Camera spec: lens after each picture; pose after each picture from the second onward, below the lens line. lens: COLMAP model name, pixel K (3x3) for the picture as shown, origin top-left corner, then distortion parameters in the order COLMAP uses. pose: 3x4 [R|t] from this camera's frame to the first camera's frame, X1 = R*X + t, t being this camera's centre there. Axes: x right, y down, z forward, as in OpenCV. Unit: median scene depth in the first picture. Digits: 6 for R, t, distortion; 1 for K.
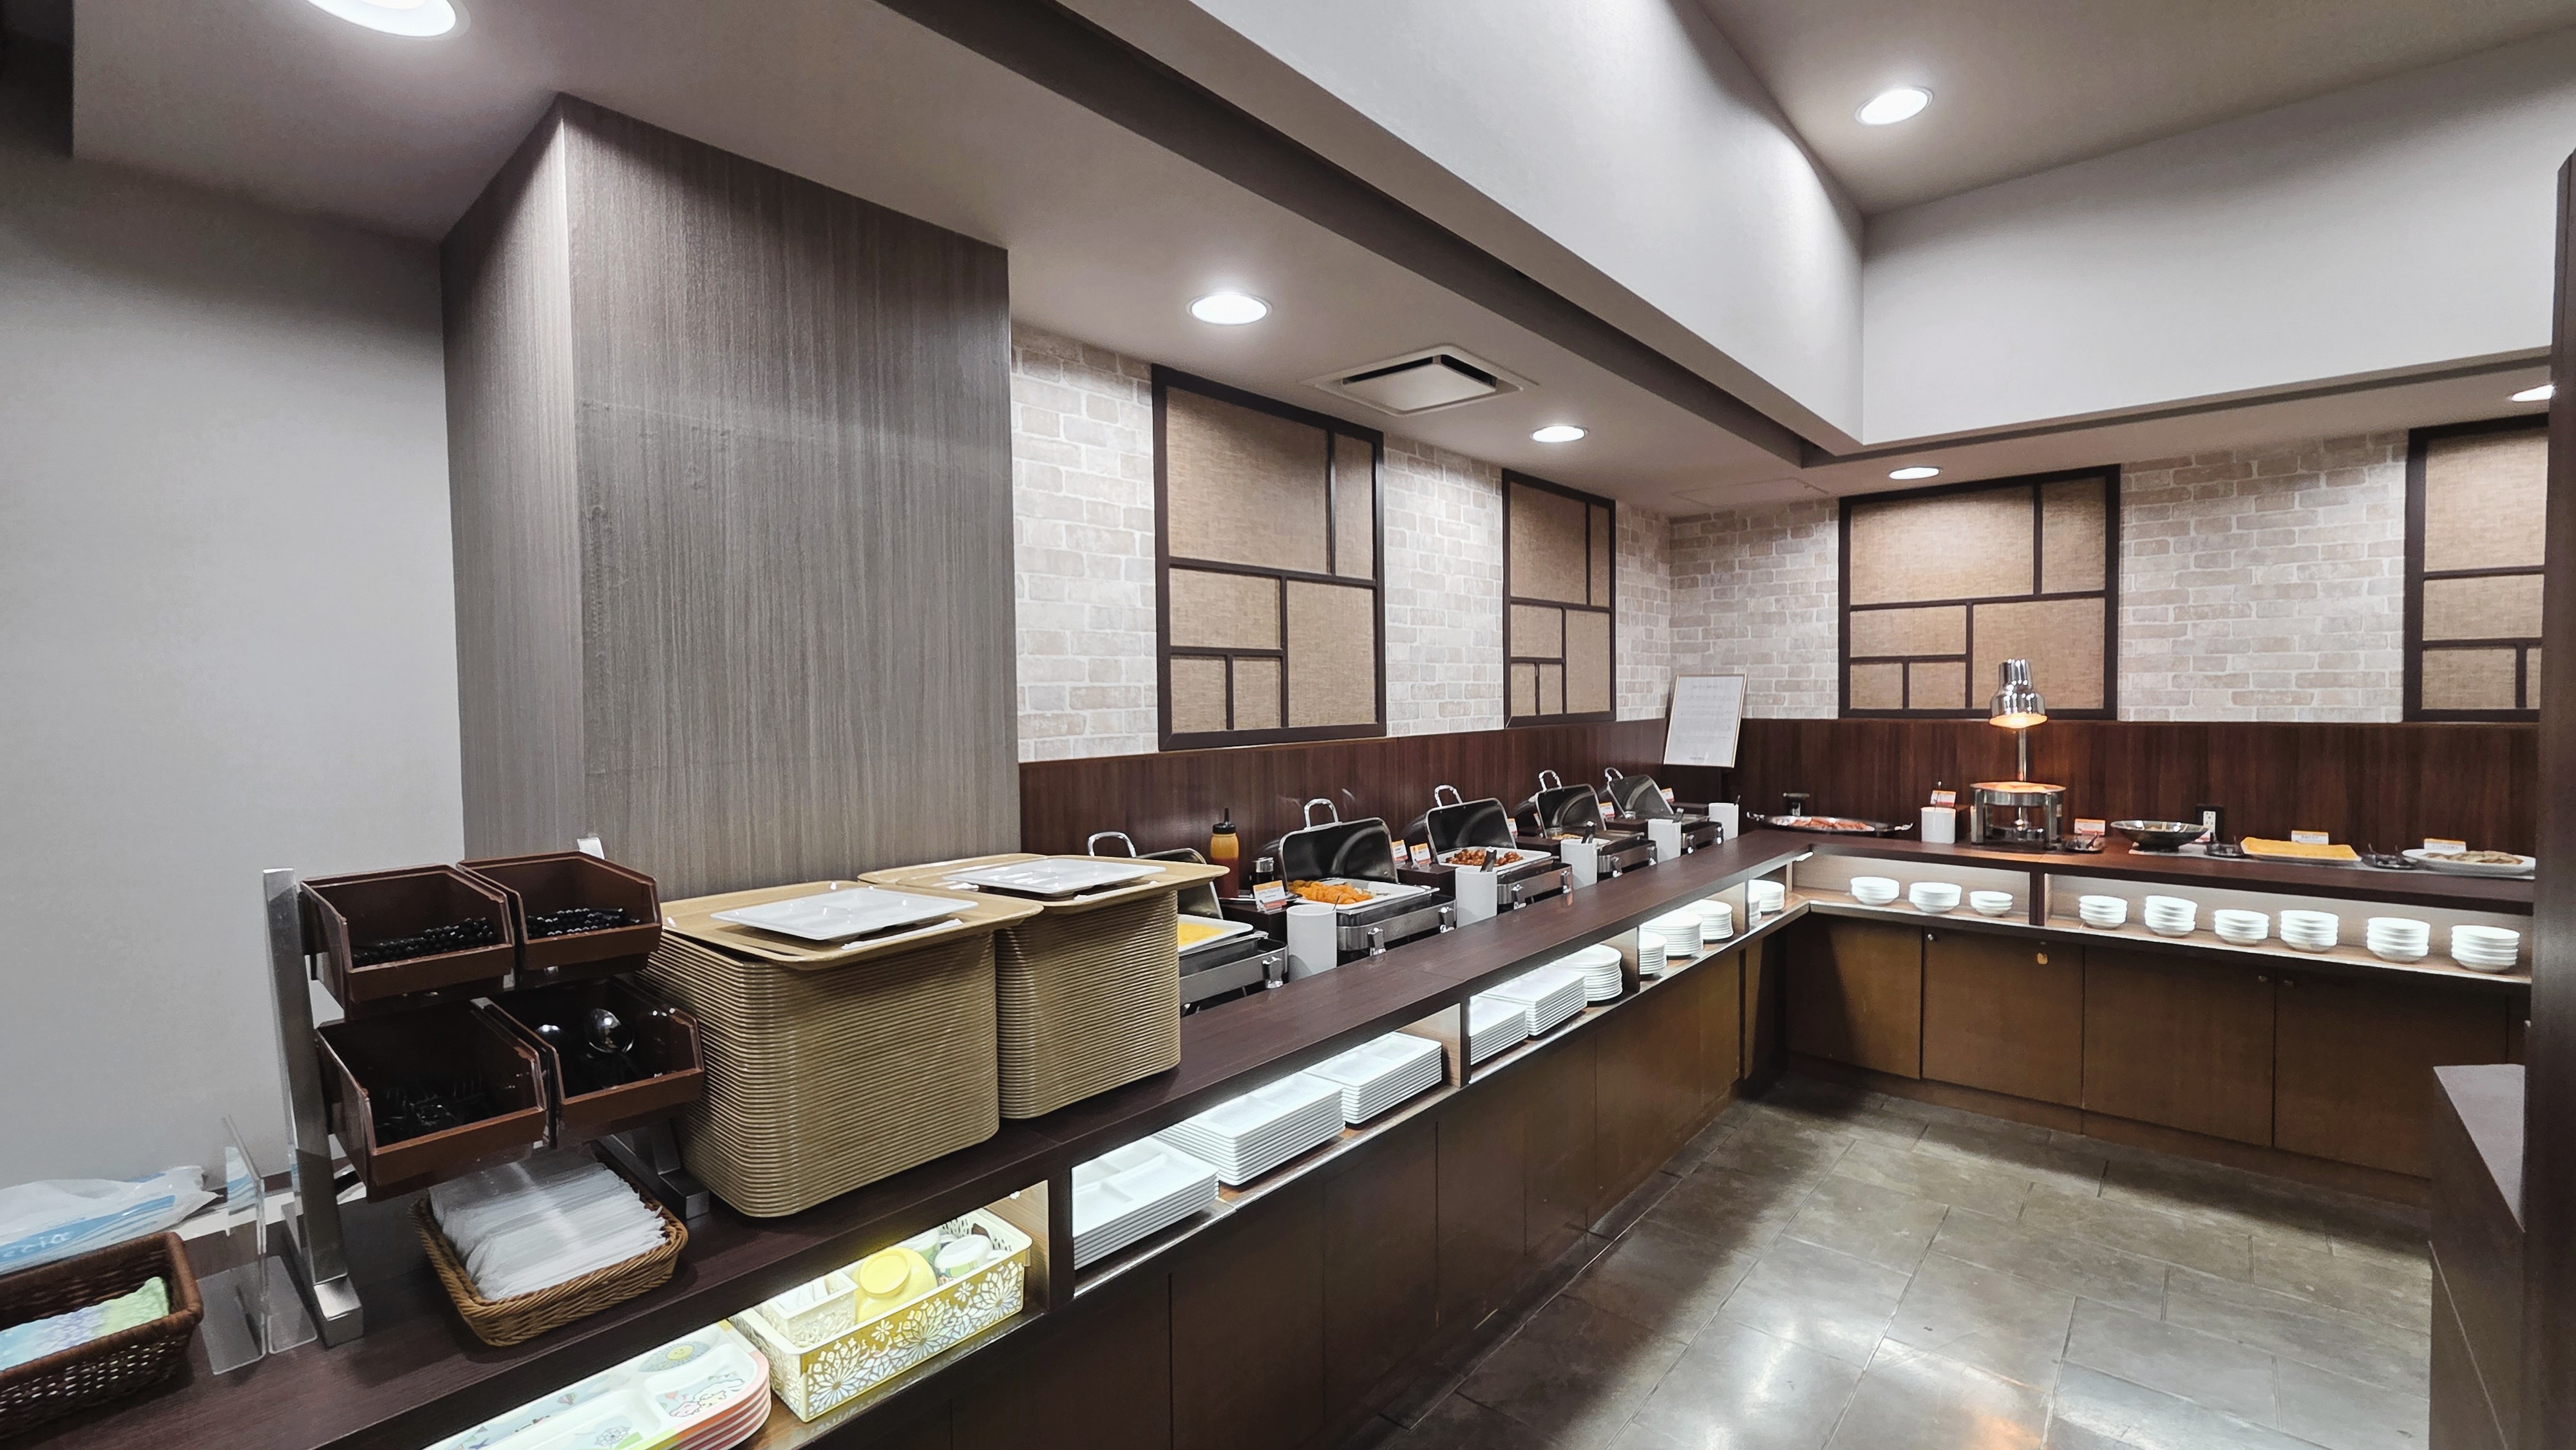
lens RADIAL K [[1049.0, 0, 1288.0], [0, 1049.0, 725.0], [0, 0, 1]] dist [-0.001157, -0.000979]
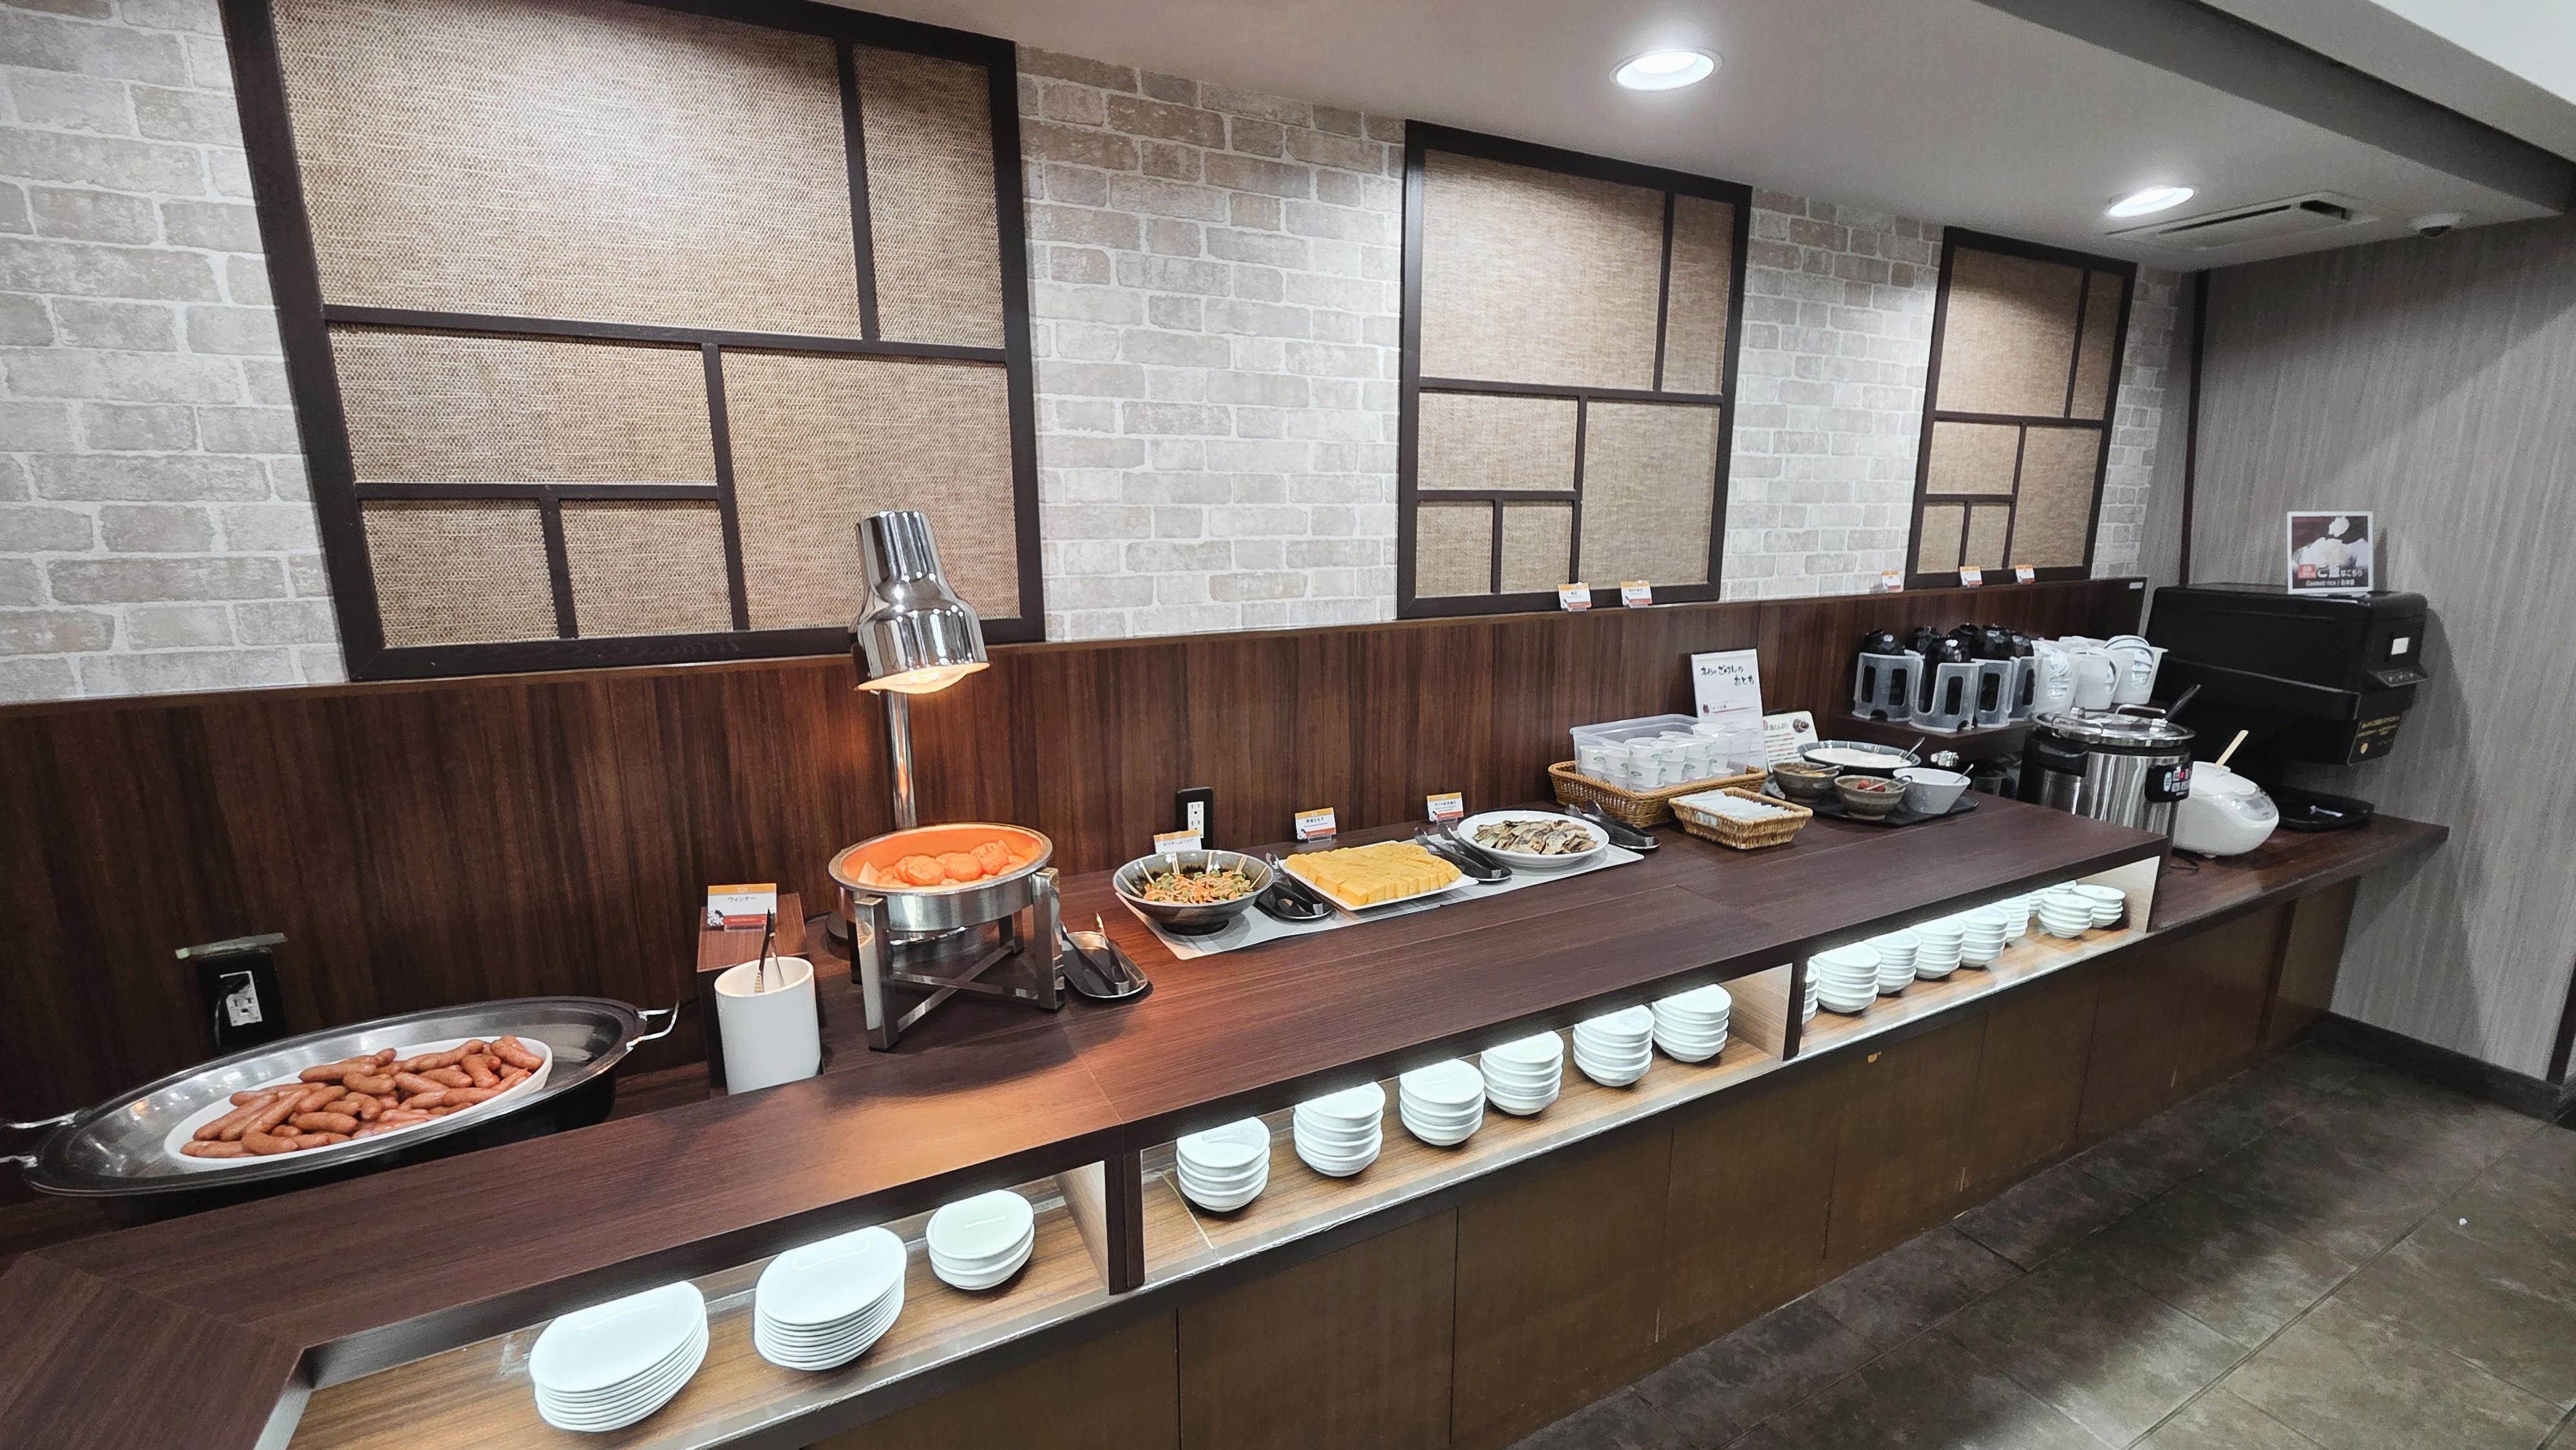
lens RADIAL K [[1049.0, 0, 1288.0], [0, 1049.0, 725.0], [0, 0, 1]] dist [-0.001157, -0.000979]
pose [[0.340878, -0.183705, 0.921984, 0.391985], [0.024209, 0.982112, 0.186734, -0.054173], [-0.939796, -0.041333, 0.339228, 0.748537]]
